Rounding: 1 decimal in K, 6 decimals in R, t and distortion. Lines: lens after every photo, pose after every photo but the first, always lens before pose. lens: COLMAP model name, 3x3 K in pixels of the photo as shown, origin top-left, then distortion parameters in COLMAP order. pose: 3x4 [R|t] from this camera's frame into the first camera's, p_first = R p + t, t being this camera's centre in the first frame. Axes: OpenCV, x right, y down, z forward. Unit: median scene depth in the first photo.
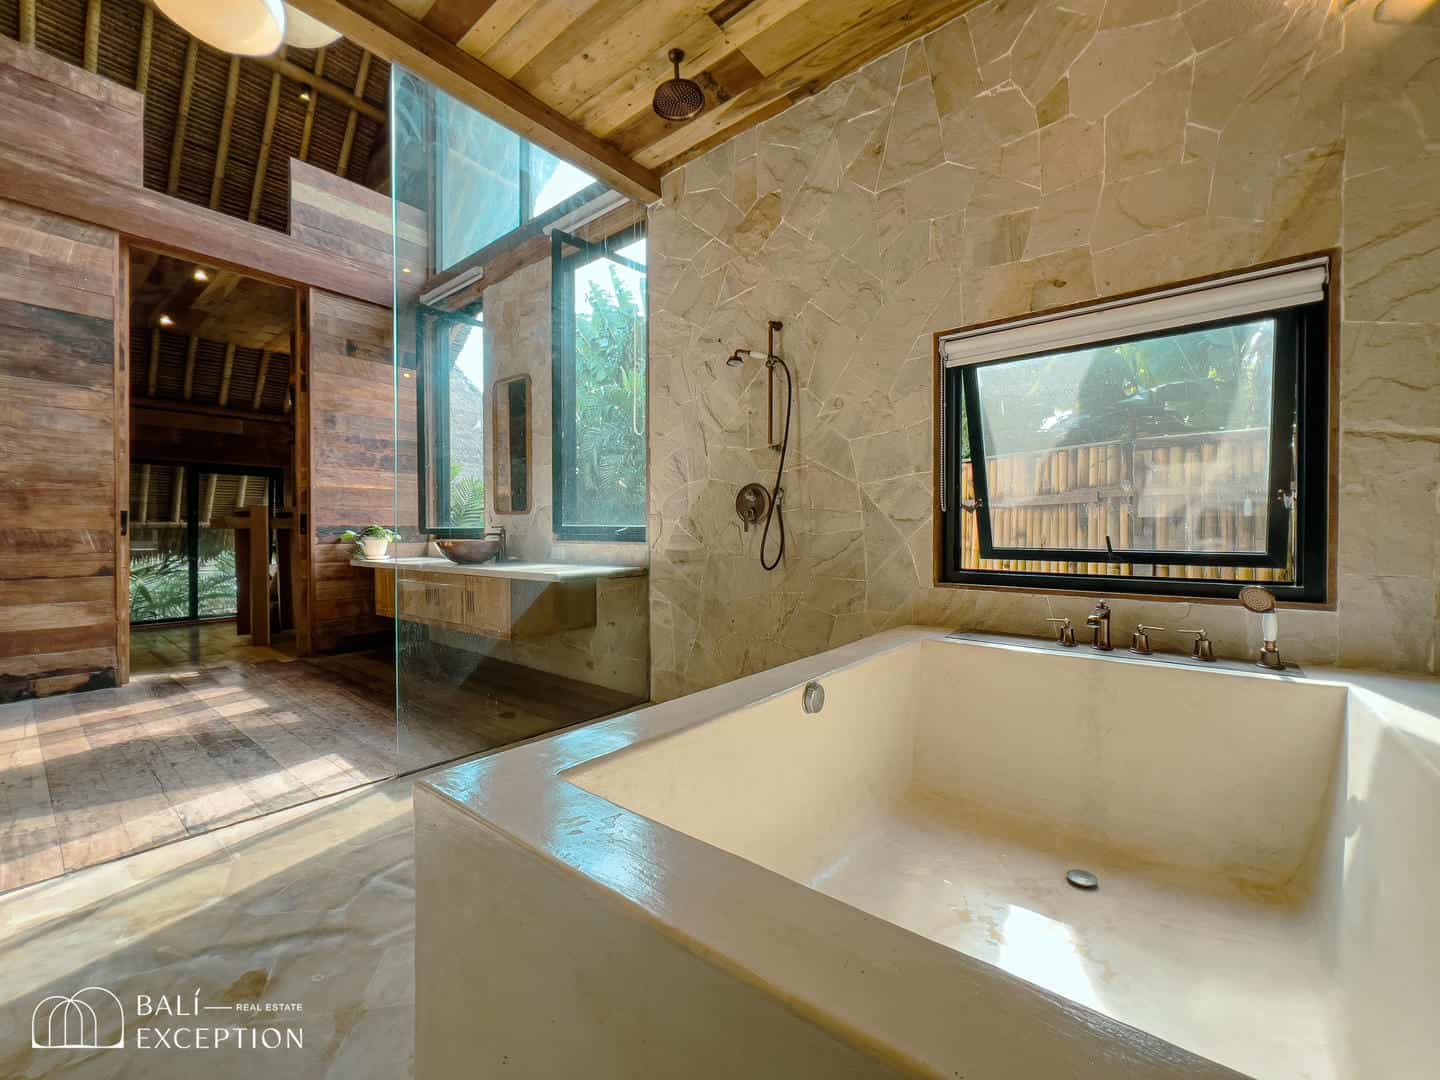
lens RADIAL K [[593.4, 0, 720.0], [0, 593.4, 540.0], [0, 0, 1]] dist [-0.002812, 0.000048]
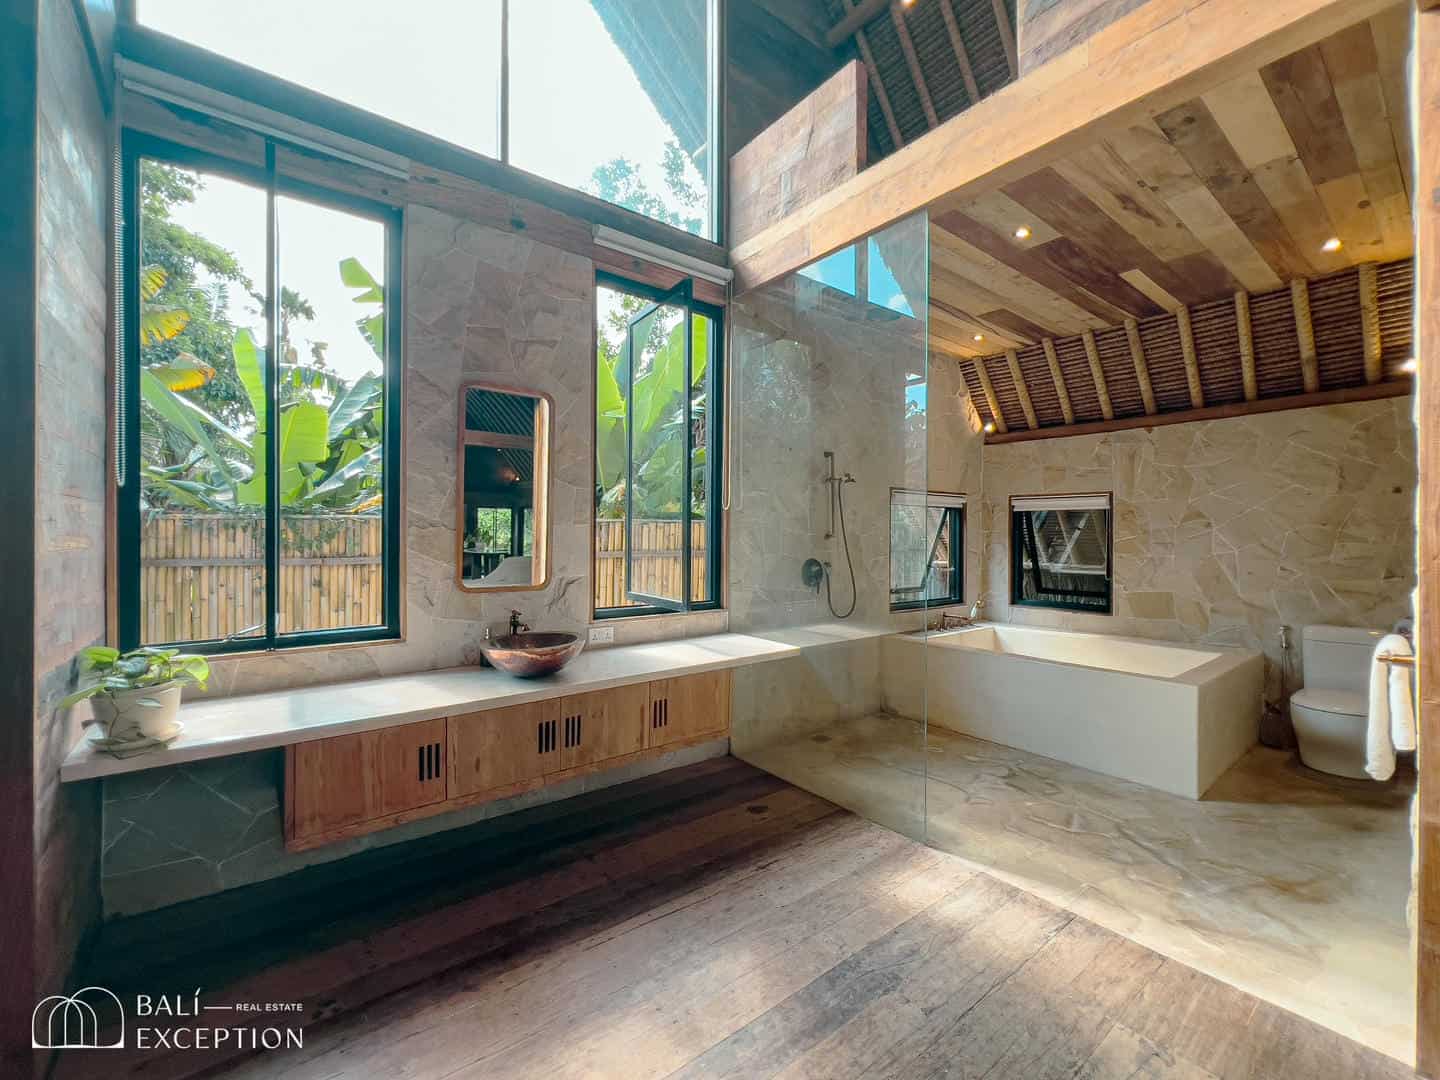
lens RADIAL K [[598.7, 0, 720.0], [0, 598.7, 540.0], [0, 0, 1]] dist [-0.002527, -0.000053]
pose [[0.218781, -0.005984, 0.975756, -1.849980], [0.005627, 0.999972, 0.004871, -0.196267], [-0.975758, 0.004425, 0.218809, 1.212909]]
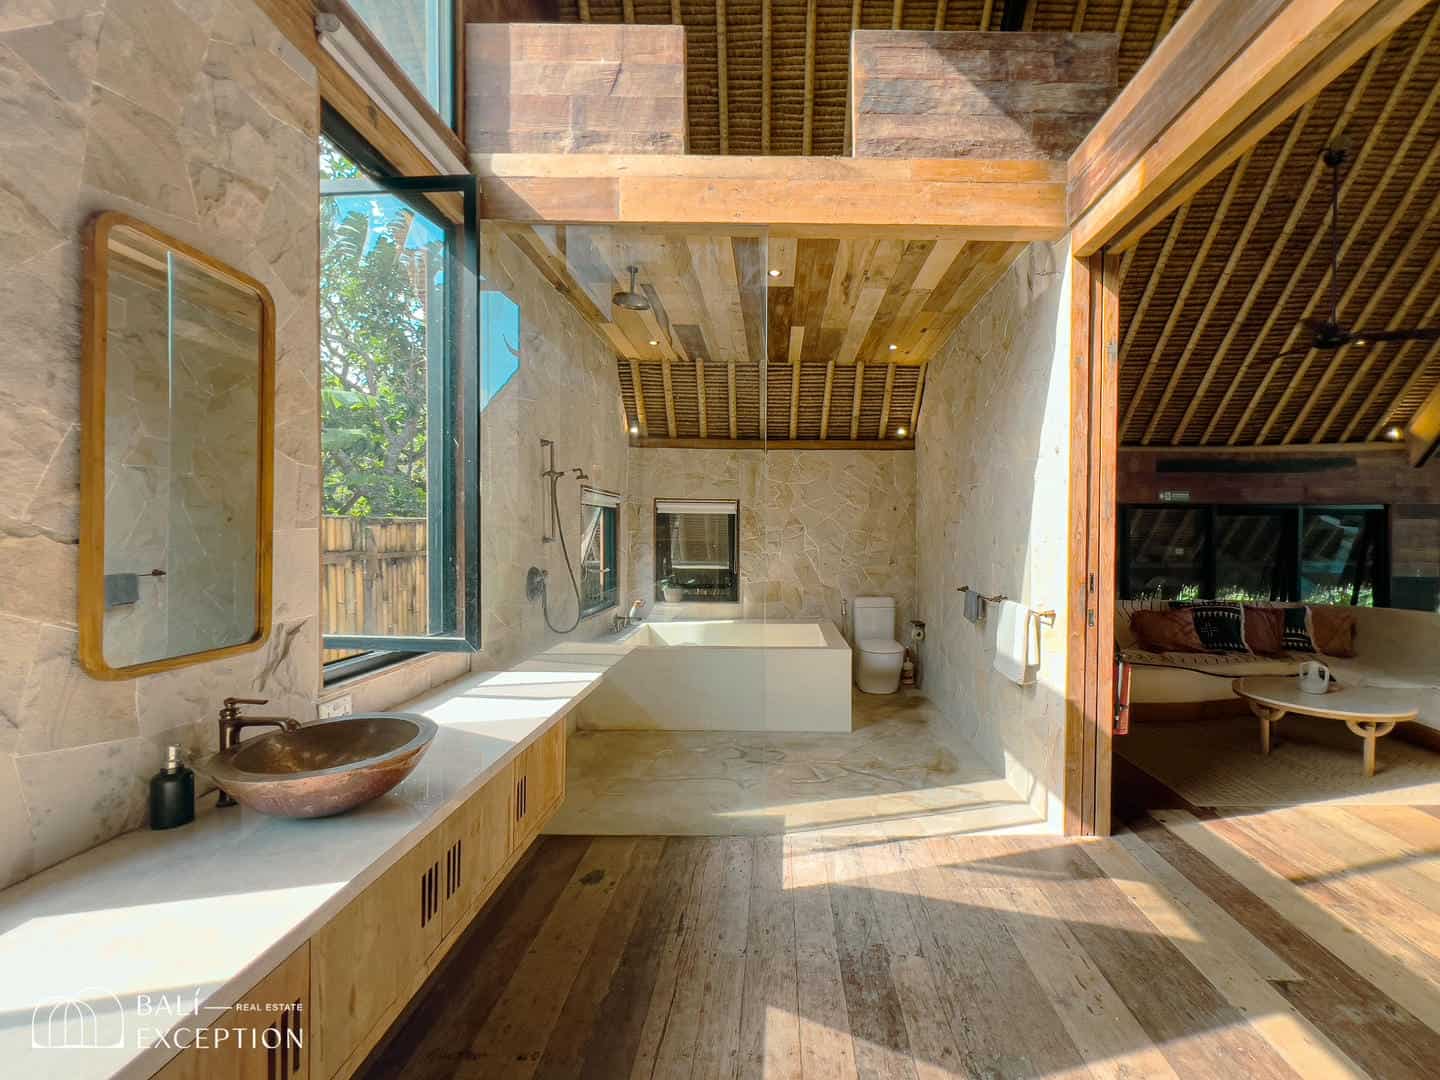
lens RADIAL K [[620.2, 0, 786.4], [0, 620.2, 546.9], [0, 0, 1]] dist [0.000855, 0.000428]
pose [[-0.648240, -0.023400, 0.761077, -1.610202], [-0.001612, 0.999568, 0.029361, -0.227740], [-0.761435, 0.017806, -0.647997, 1.884693]]
